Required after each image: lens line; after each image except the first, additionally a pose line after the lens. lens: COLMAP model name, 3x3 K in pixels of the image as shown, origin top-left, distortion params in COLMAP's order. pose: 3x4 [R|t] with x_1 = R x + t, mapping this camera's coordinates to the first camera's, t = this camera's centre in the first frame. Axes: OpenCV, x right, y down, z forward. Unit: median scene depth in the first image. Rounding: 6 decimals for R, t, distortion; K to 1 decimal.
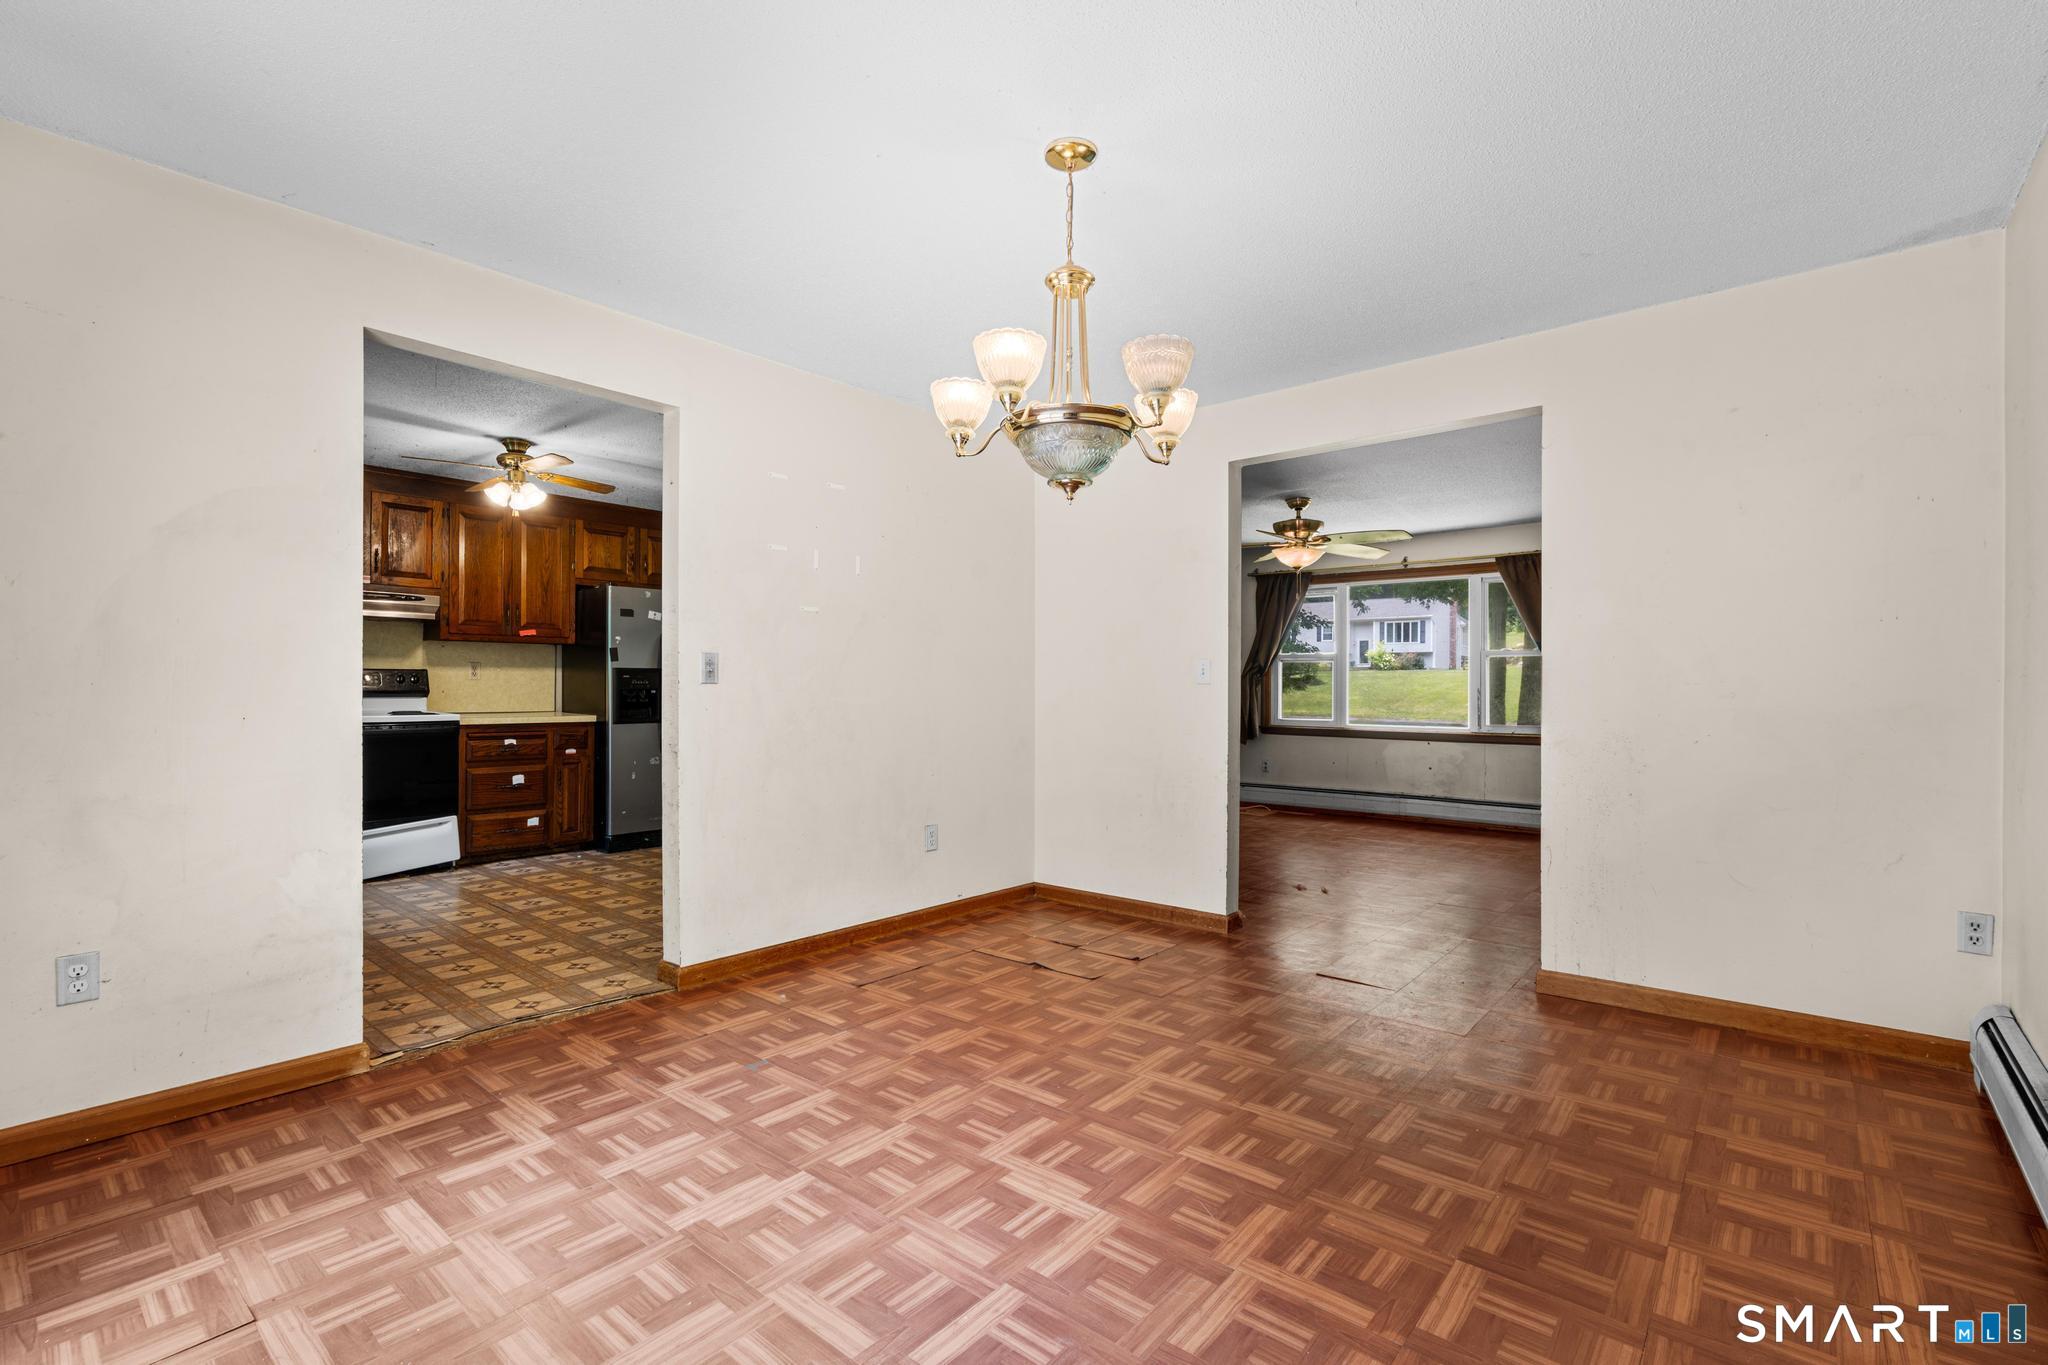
lens RADIAL K [[923.8, 0, 1011.1], [0, 923.8, 684.3], [0, 0, 1]] dist [-0.004469, 0.001699]
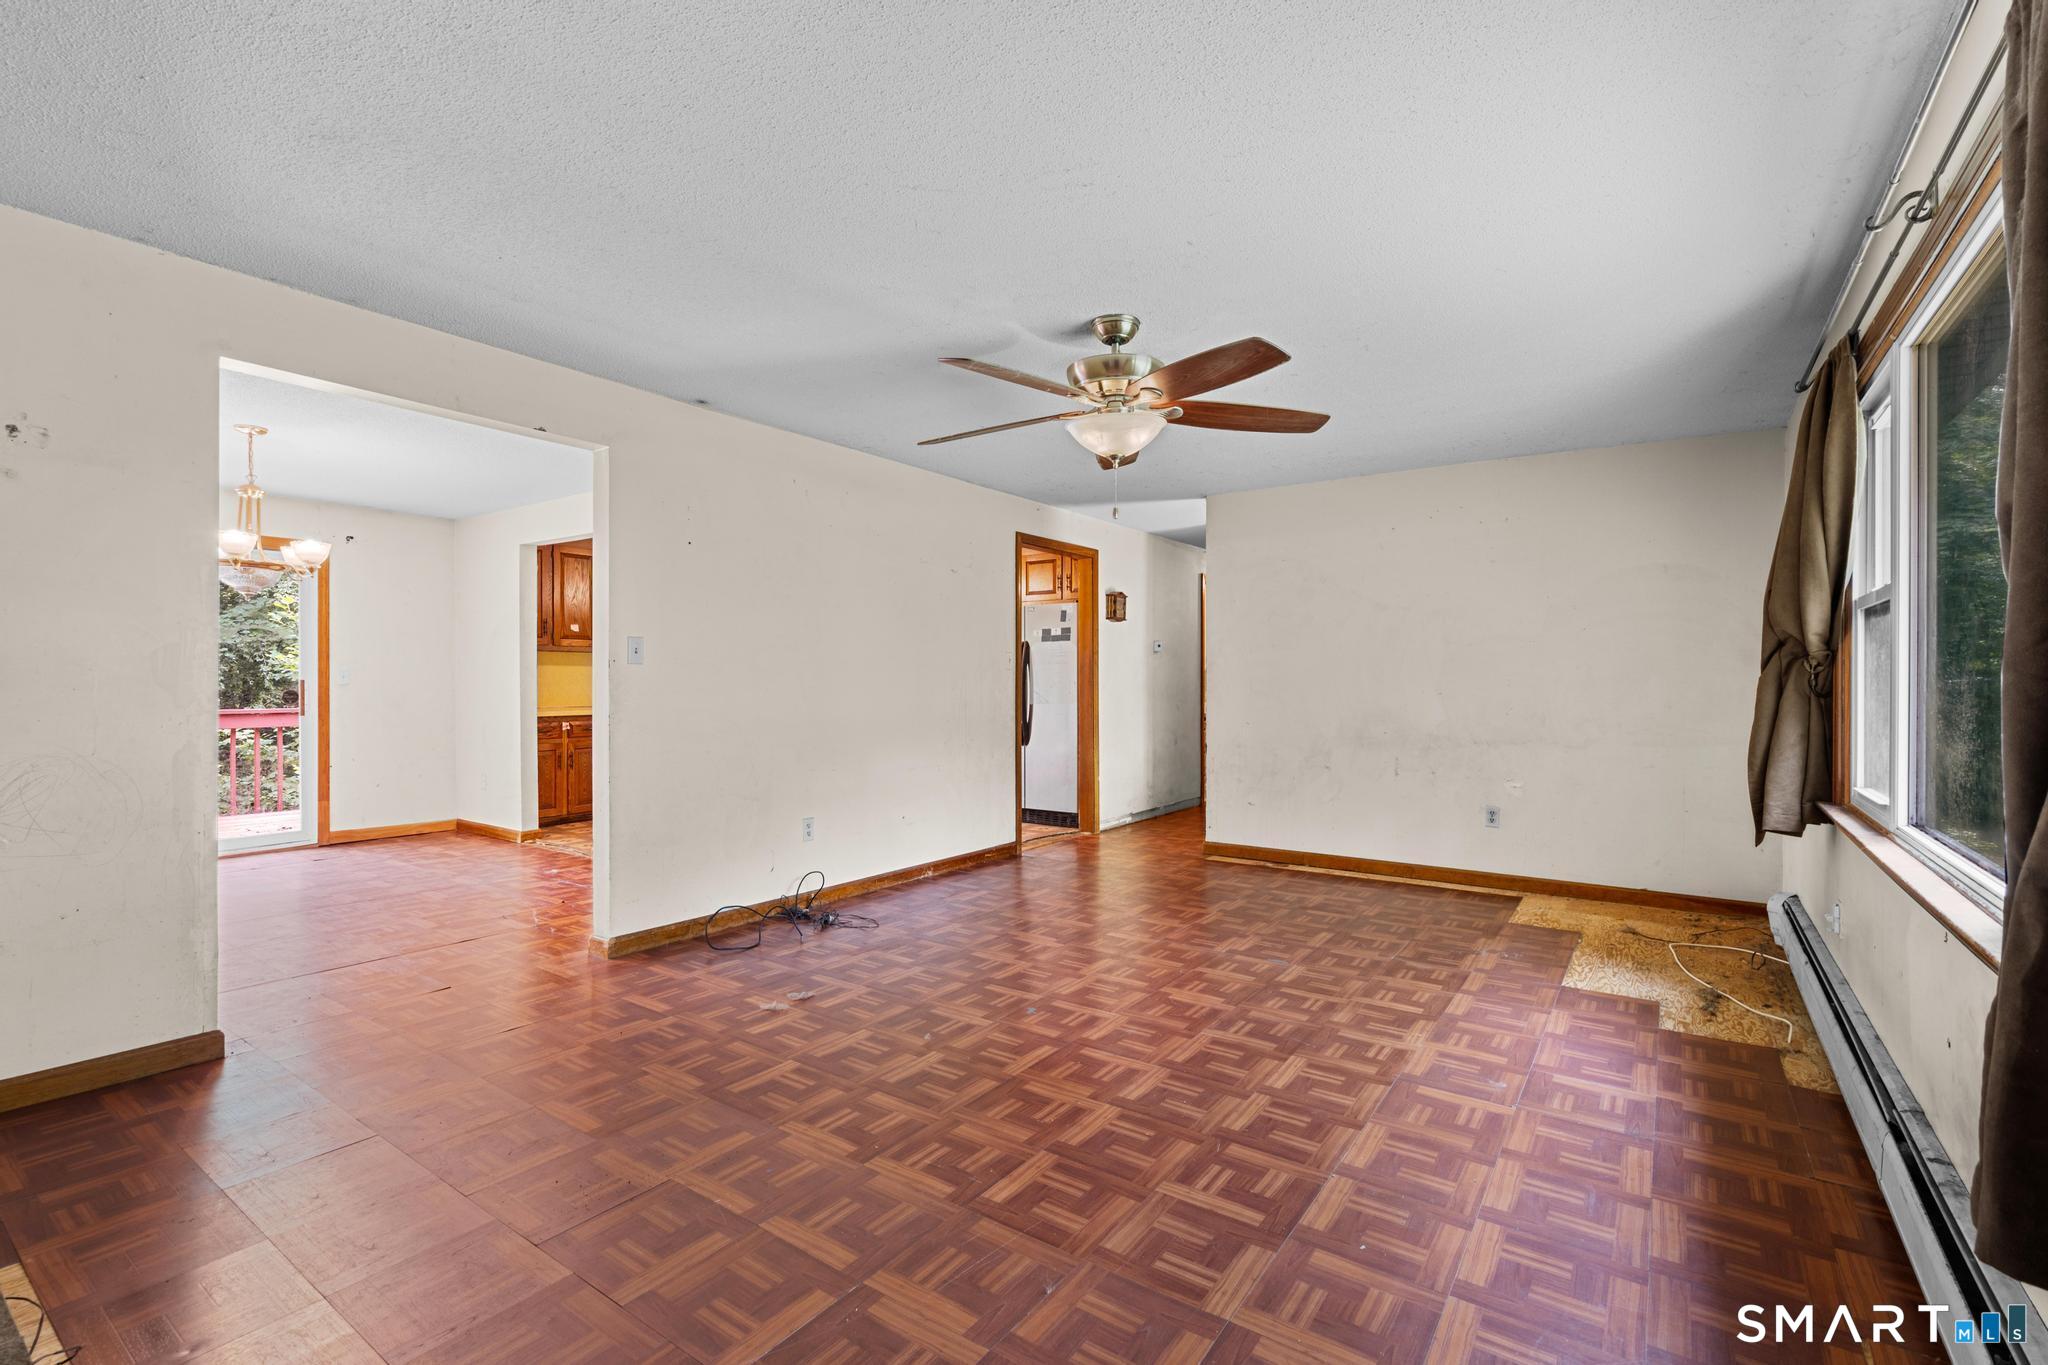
lens RADIAL K [[923.8, 0, 1026.3], [0, 923.8, 670.2], [0, 0, 1]] dist [-0.004469, 0.001699]
pose [[0.101940, -0.009083, -0.994749, 1.850186], [-0.000066, 0.999958, -0.009137, -0.023682], [0.994791, 0.000997, 0.101935, 2.039102]]
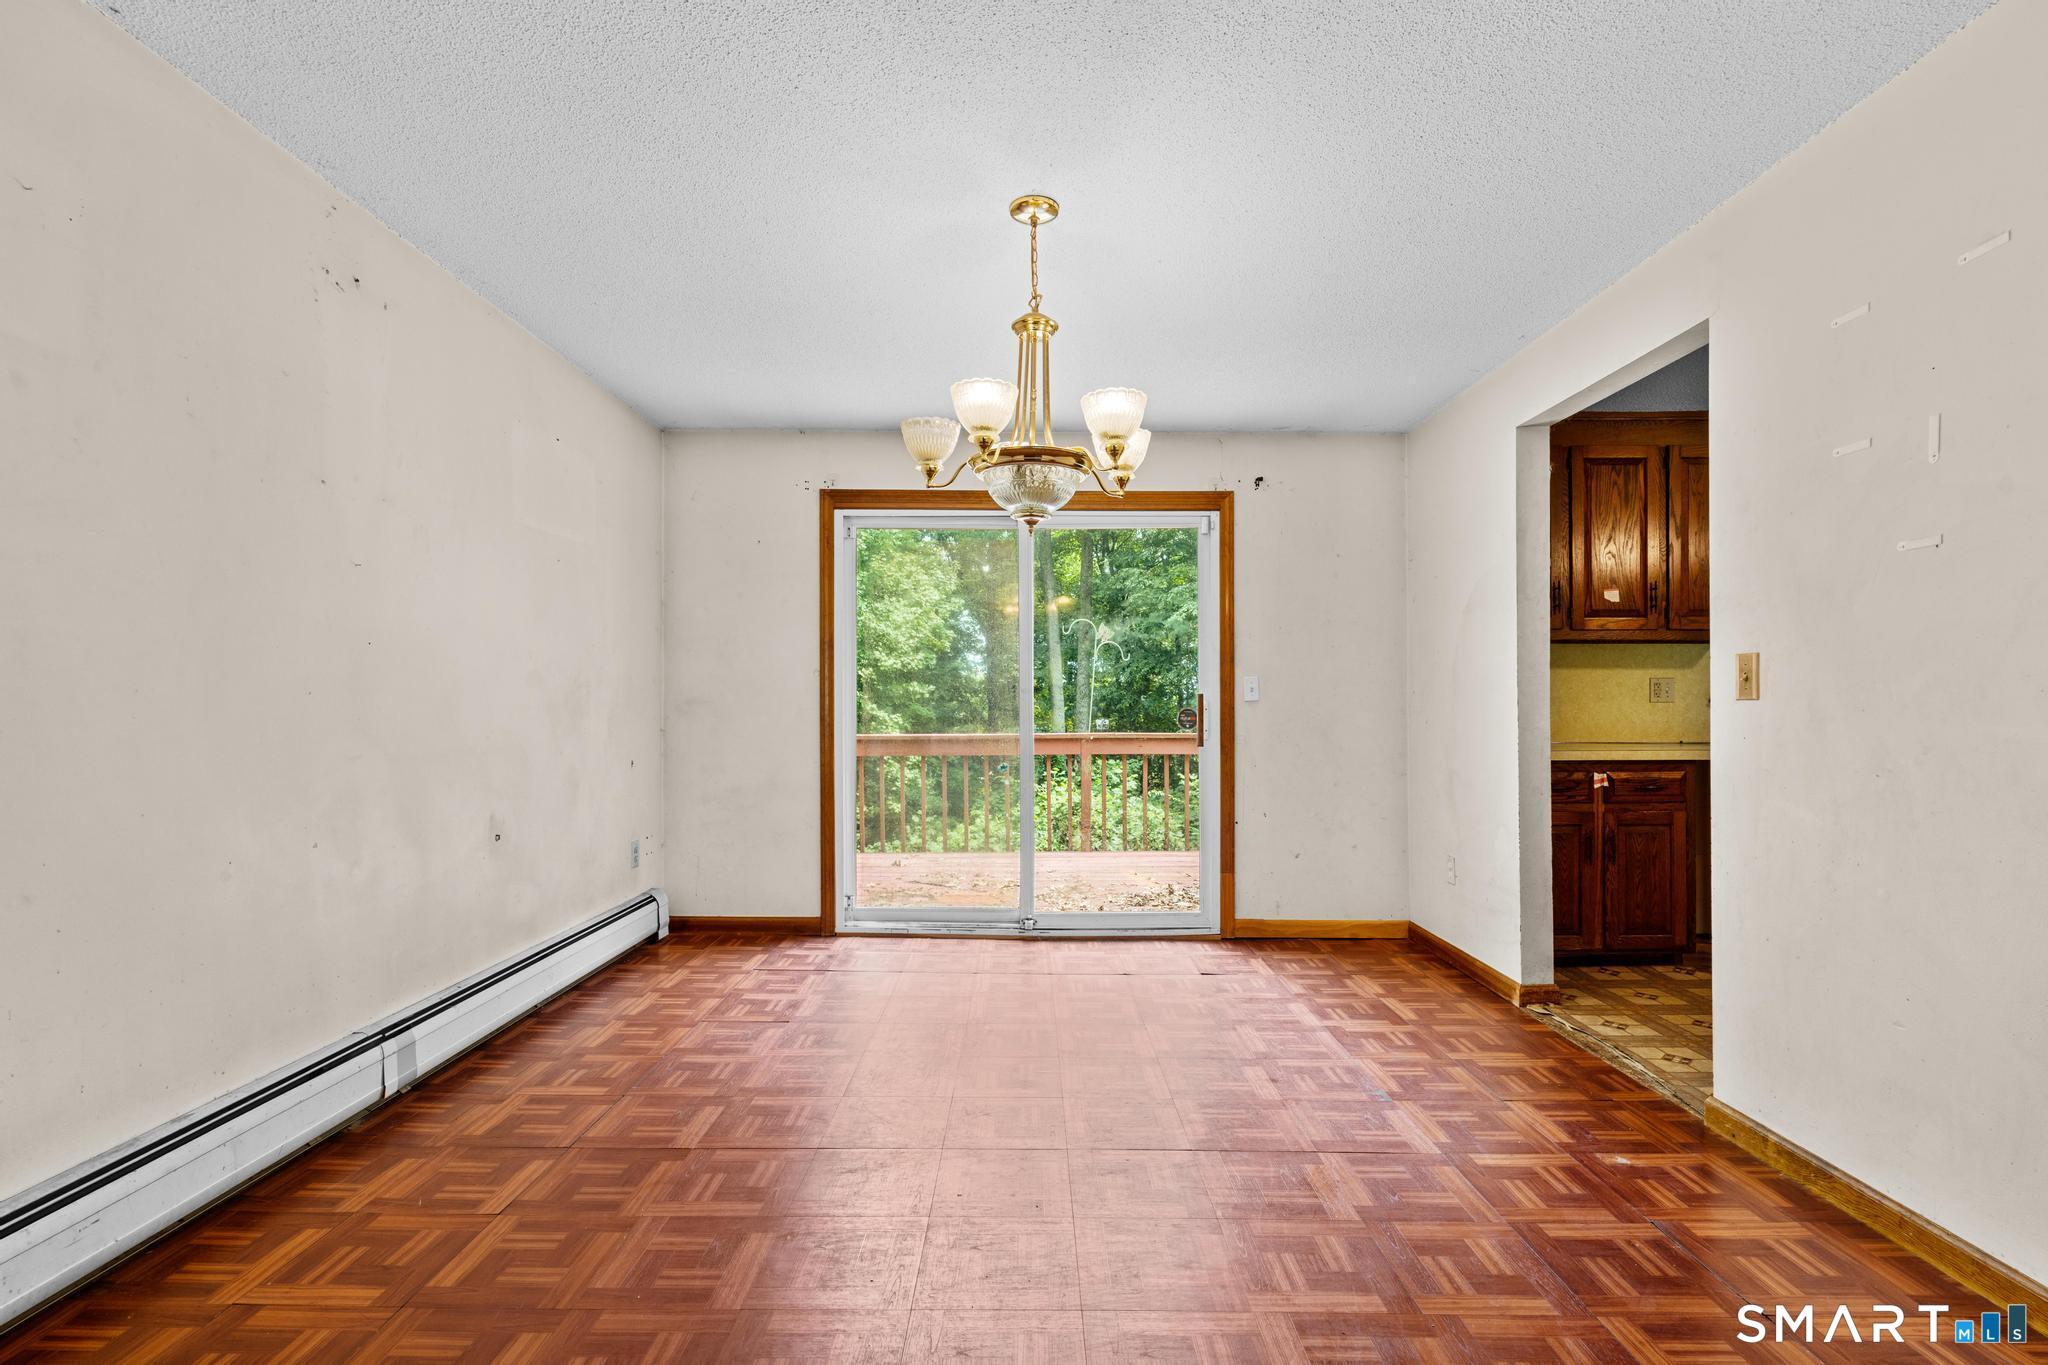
lens RADIAL K [[923.8, 0, 1030.8], [0, 923.8, 719.5], [0, 0, 1]] dist [-0.004469, 0.001699]
pose [[-0.753754, 0.004200, -0.657143, 0.629702], [0.000426, 0.999982, 0.005902, 0.013549], [0.657156, 0.004168, -0.753743, 1.475386]]
